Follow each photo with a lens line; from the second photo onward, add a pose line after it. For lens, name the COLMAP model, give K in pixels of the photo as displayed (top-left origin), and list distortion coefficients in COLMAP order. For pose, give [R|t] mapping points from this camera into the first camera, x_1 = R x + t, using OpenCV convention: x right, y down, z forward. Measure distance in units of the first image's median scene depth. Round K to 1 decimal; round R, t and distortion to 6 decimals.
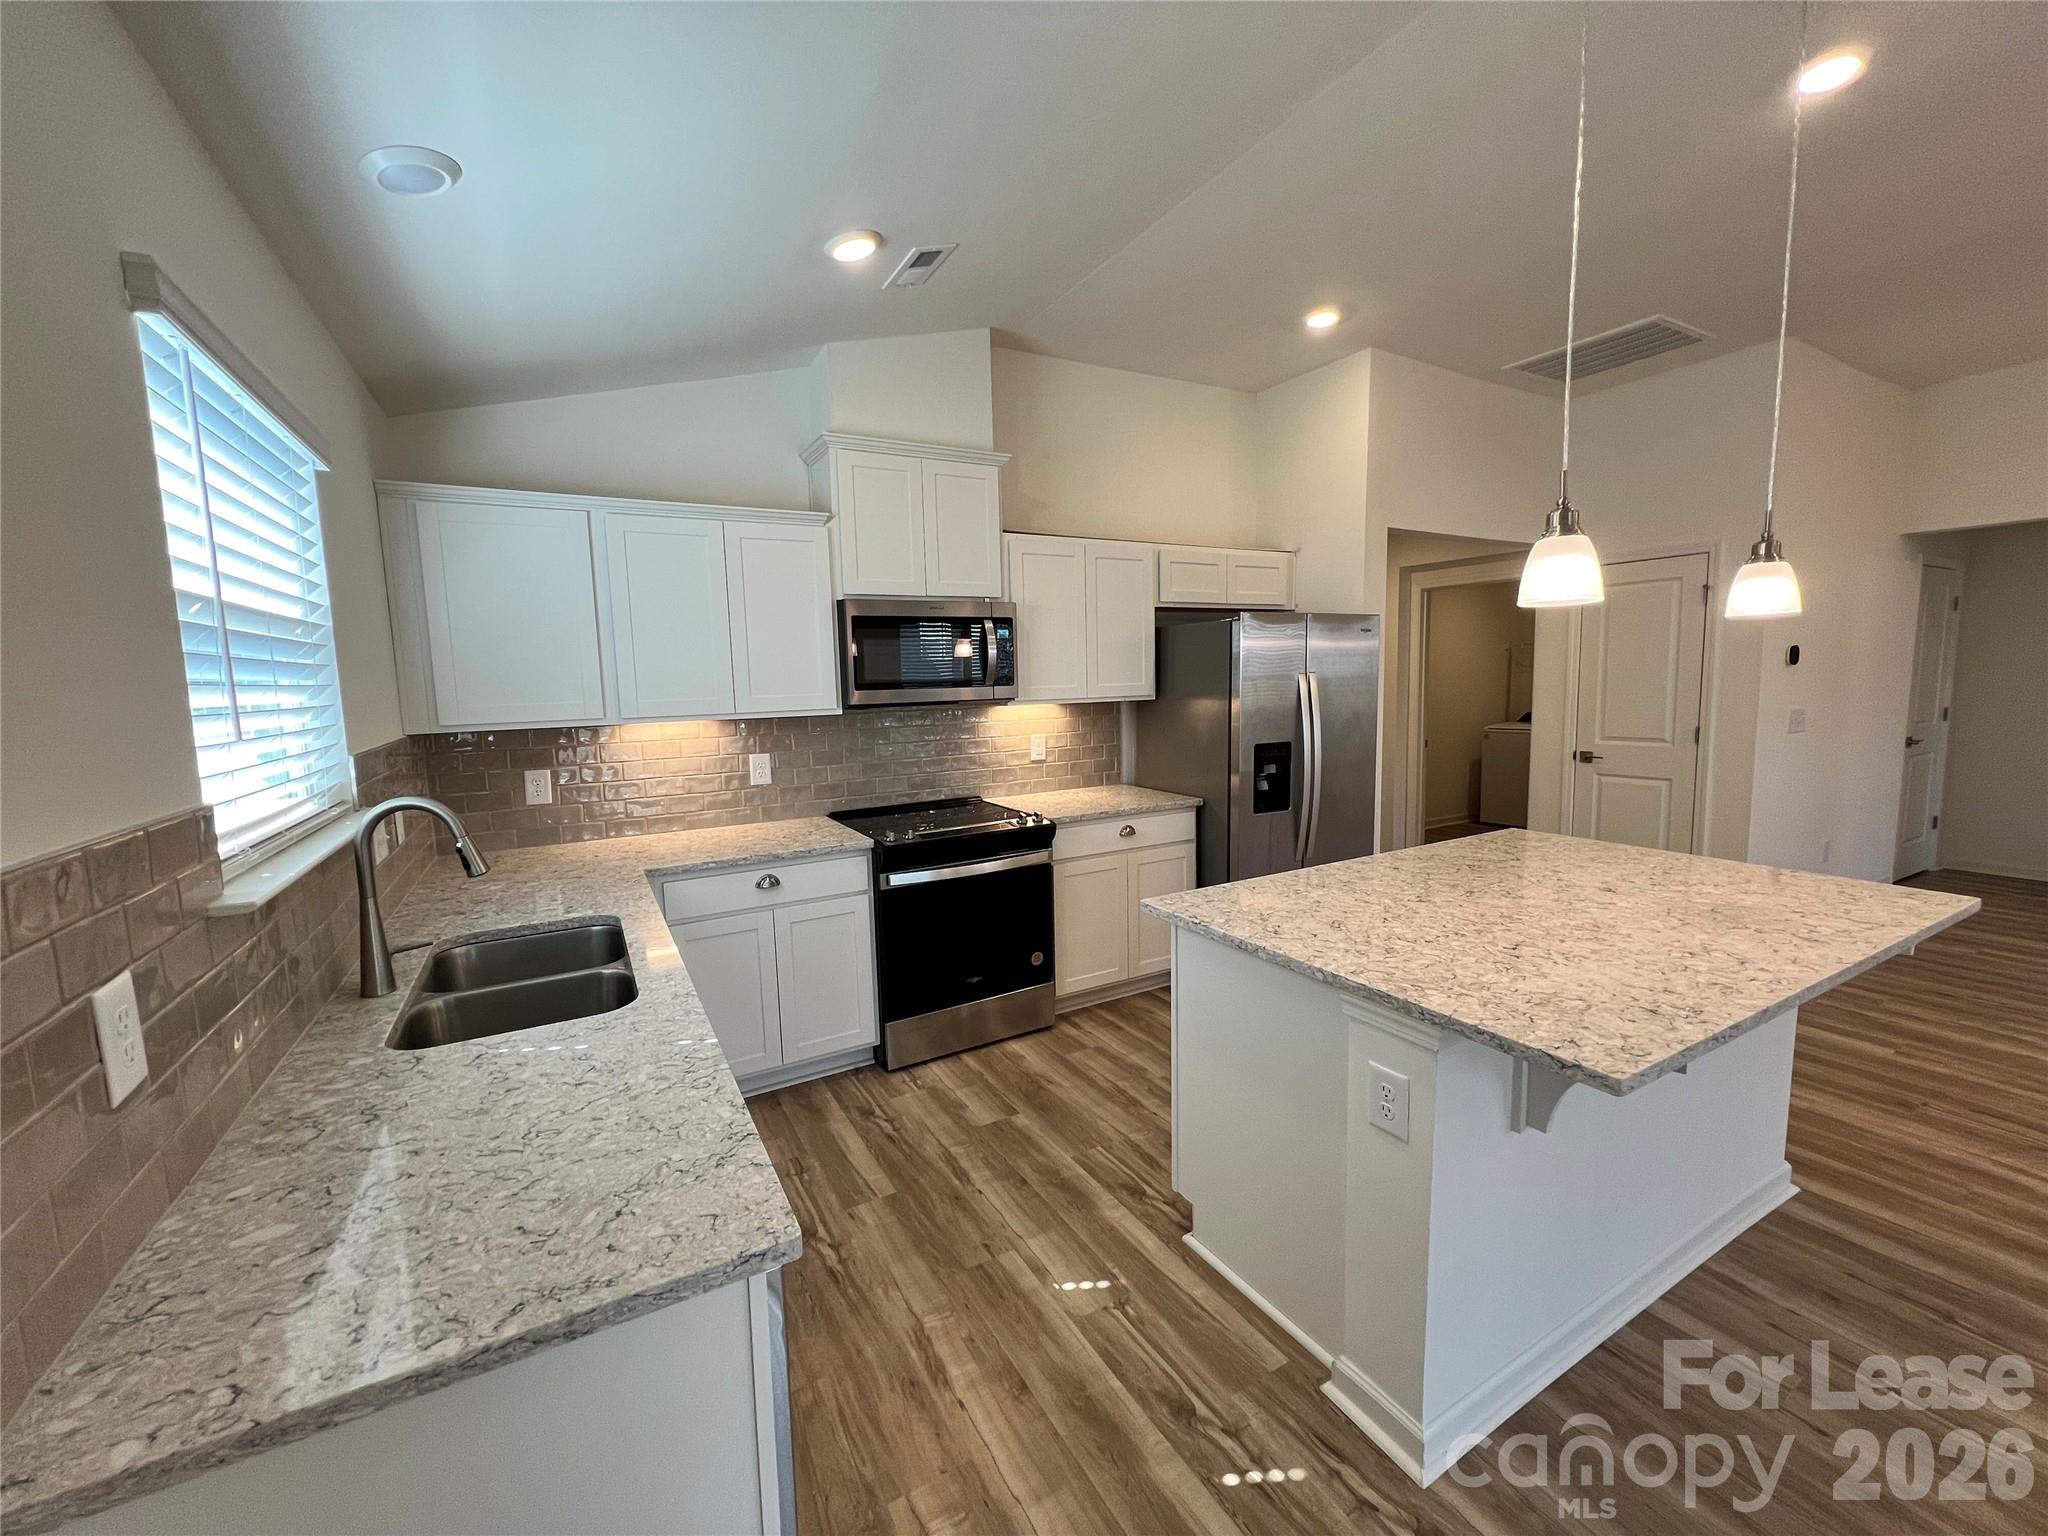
lens RADIAL K [[822.0, 0, 1017.1], [0, 822.0, 767.8], [0, 0, 1]] dist [-0.002274, 0.000063]
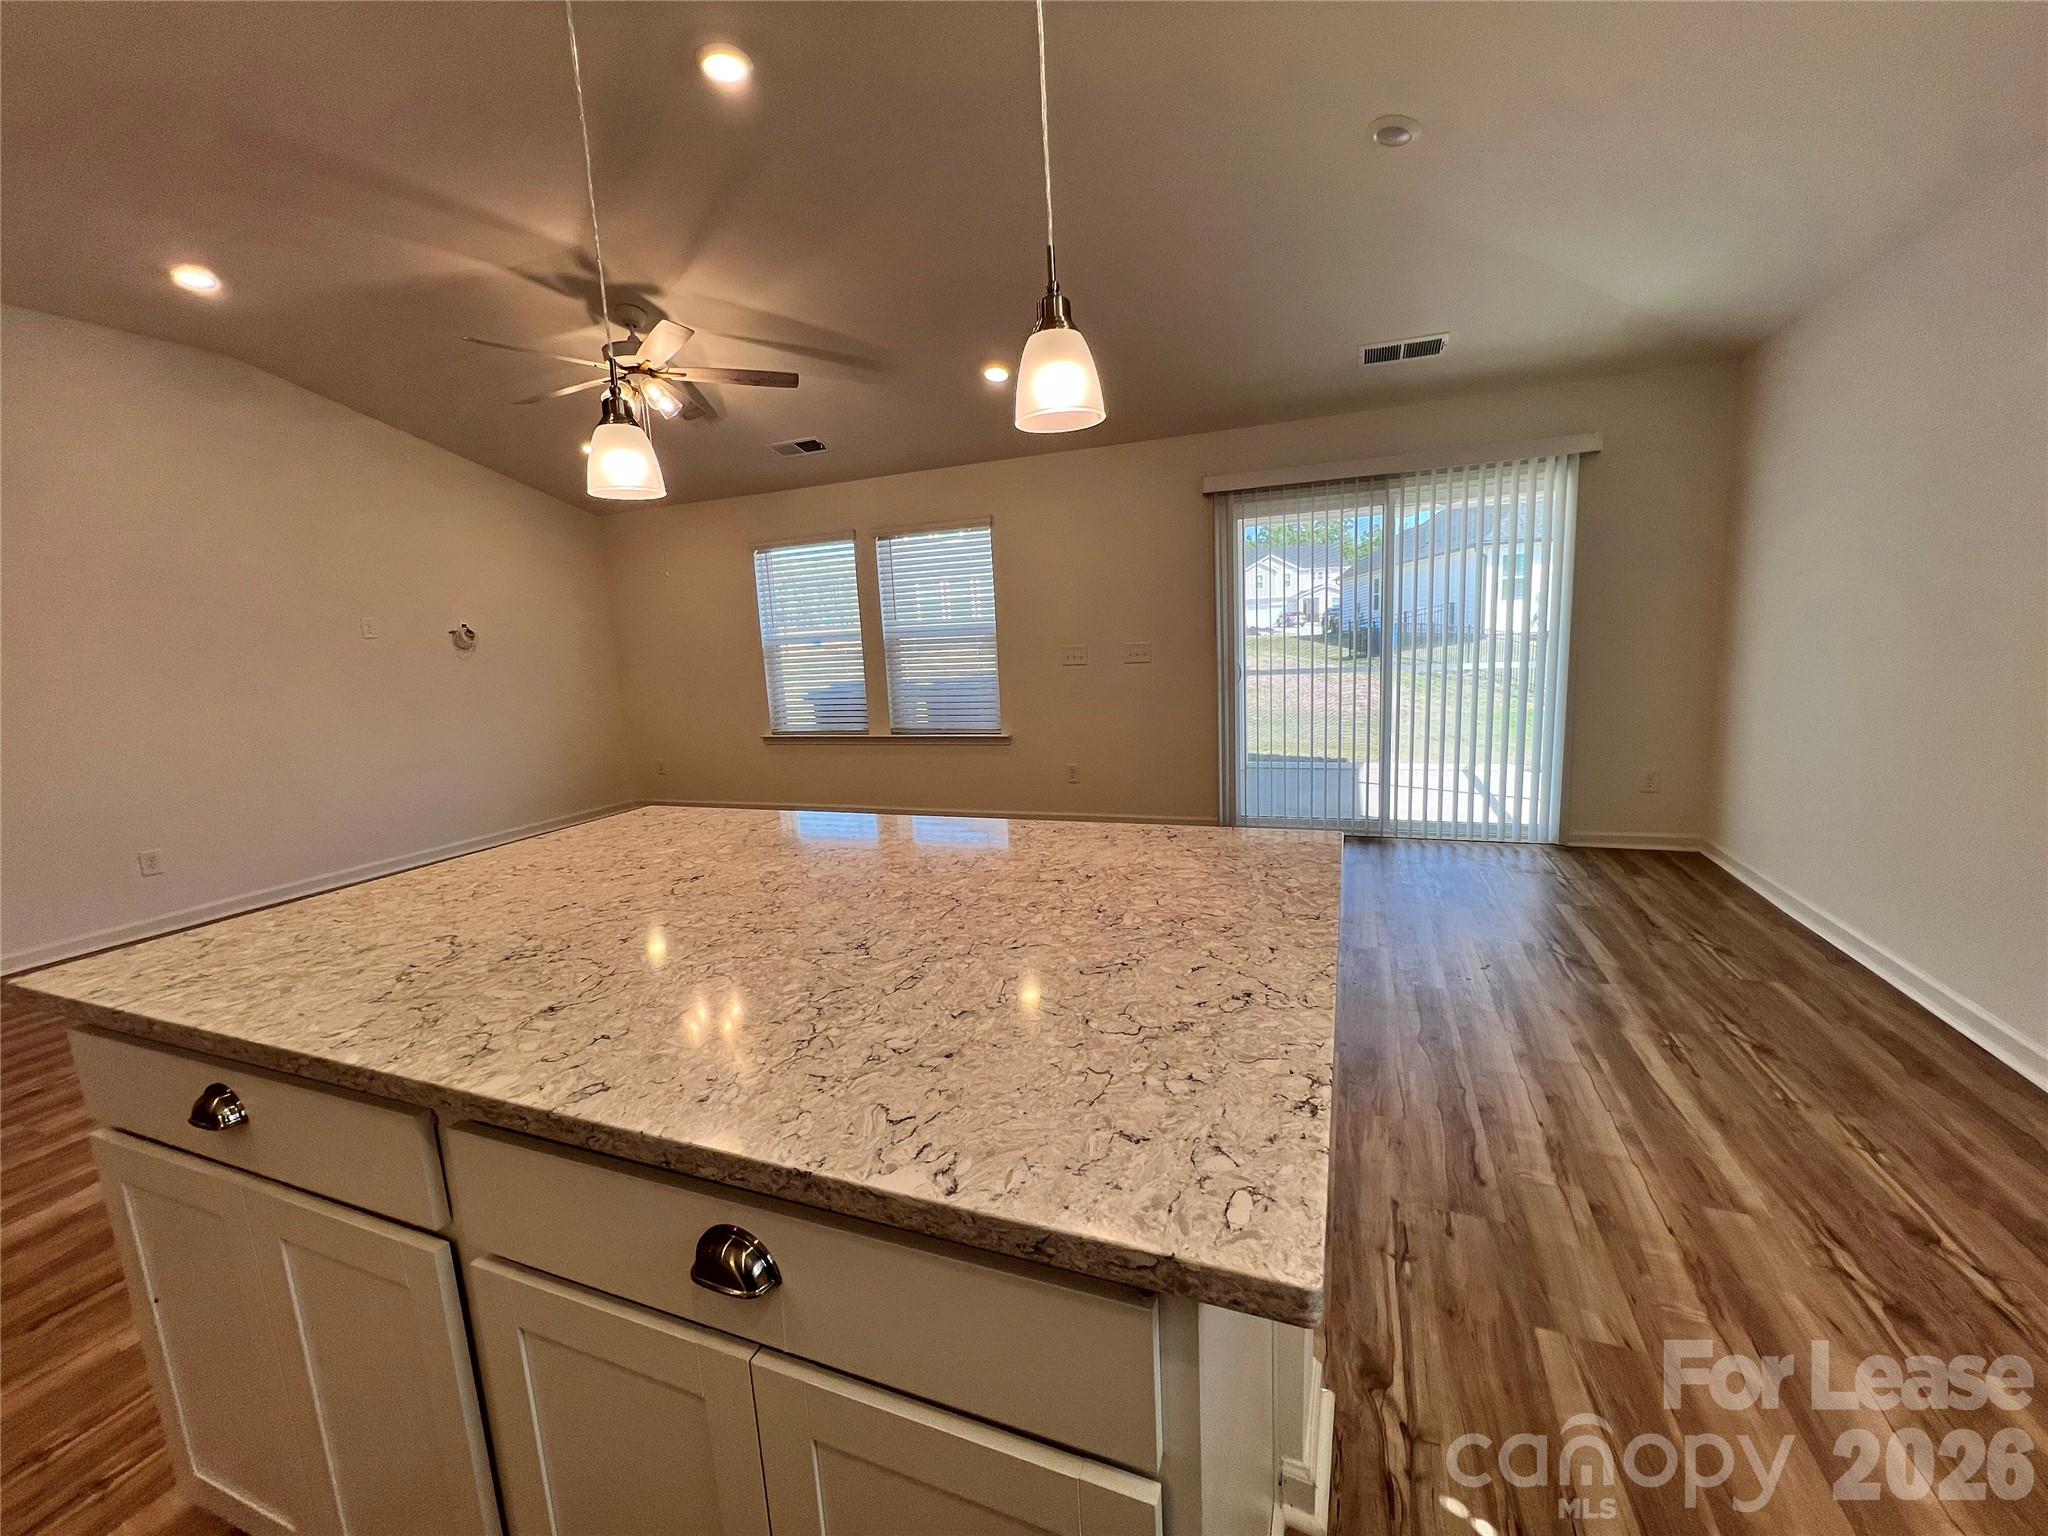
lens RADIAL K [[822.0, 0, 1017.1], [0, 822.0, 767.8], [0, 0, 1]] dist [-0.002274, 0.000063]
pose [[-0.631534, -0.065715, 0.772558, 0.022718], [0.156898, 0.964956, 0.210339, -0.023057], [-0.759307, 0.254049, -0.599092, 0.711452]]
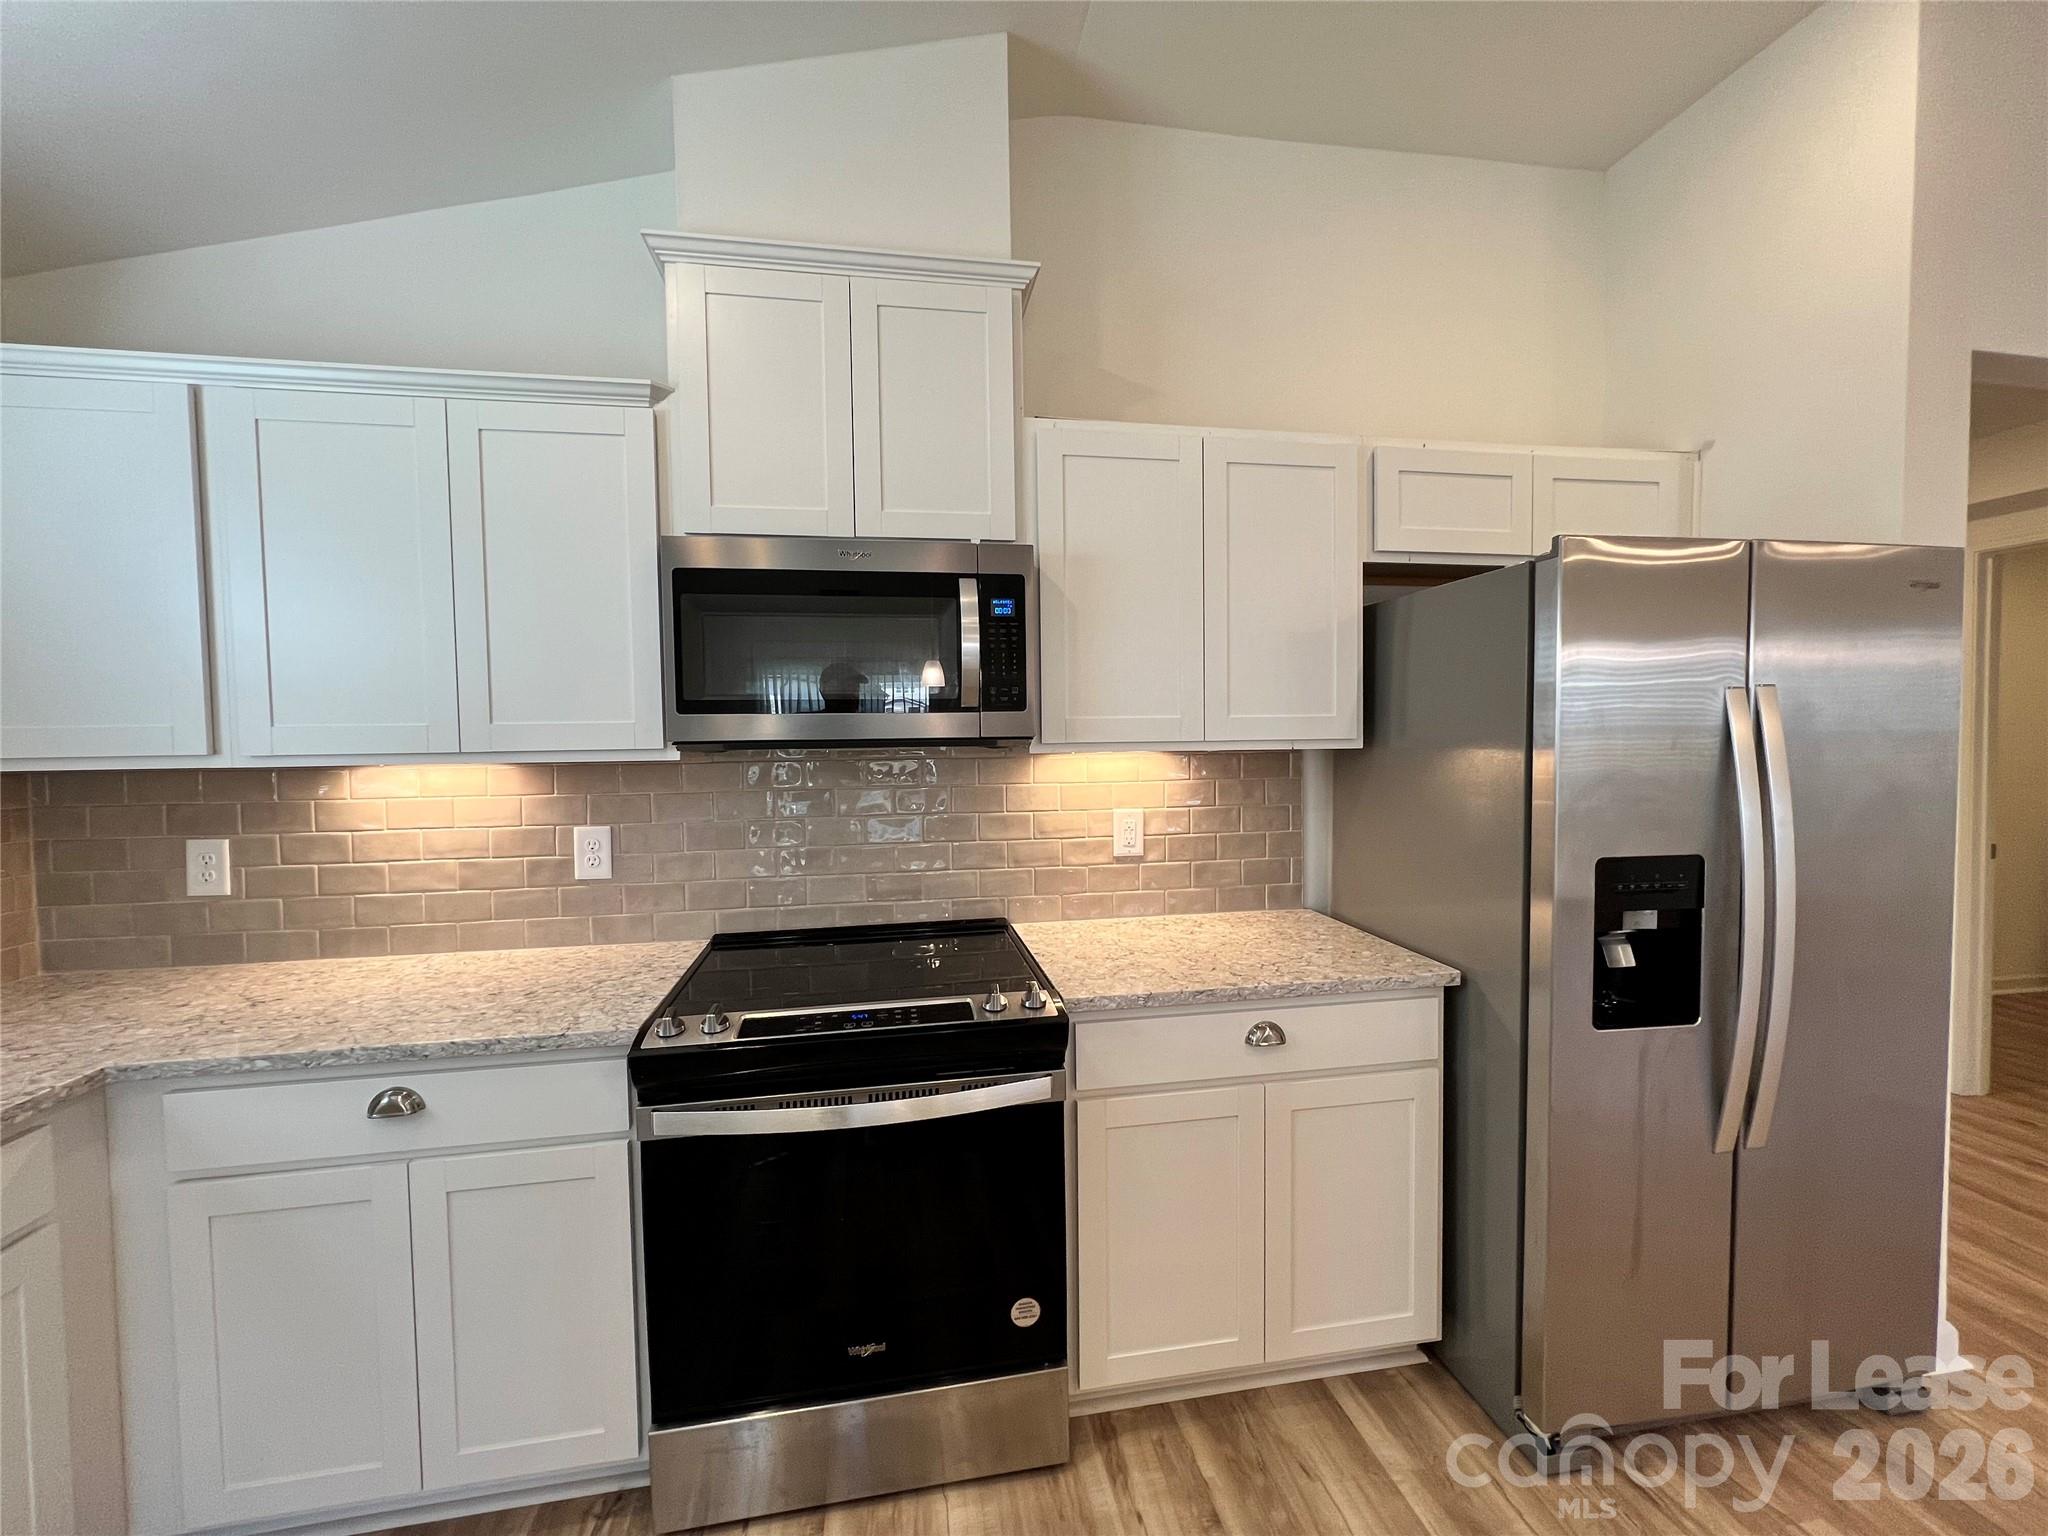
lens RADIAL K [[824.0, 0, 1024.0], [0, 824.0, 768.0], [0, 0, 1]] dist [-0.002125, -0.000090]
pose [[0.944475, 0.026117, -0.327543, 0.158697], [-0.048116, 0.997083, -0.059240, -0.037090], [0.325041, 0.071711, 0.942977, 0.537967]]
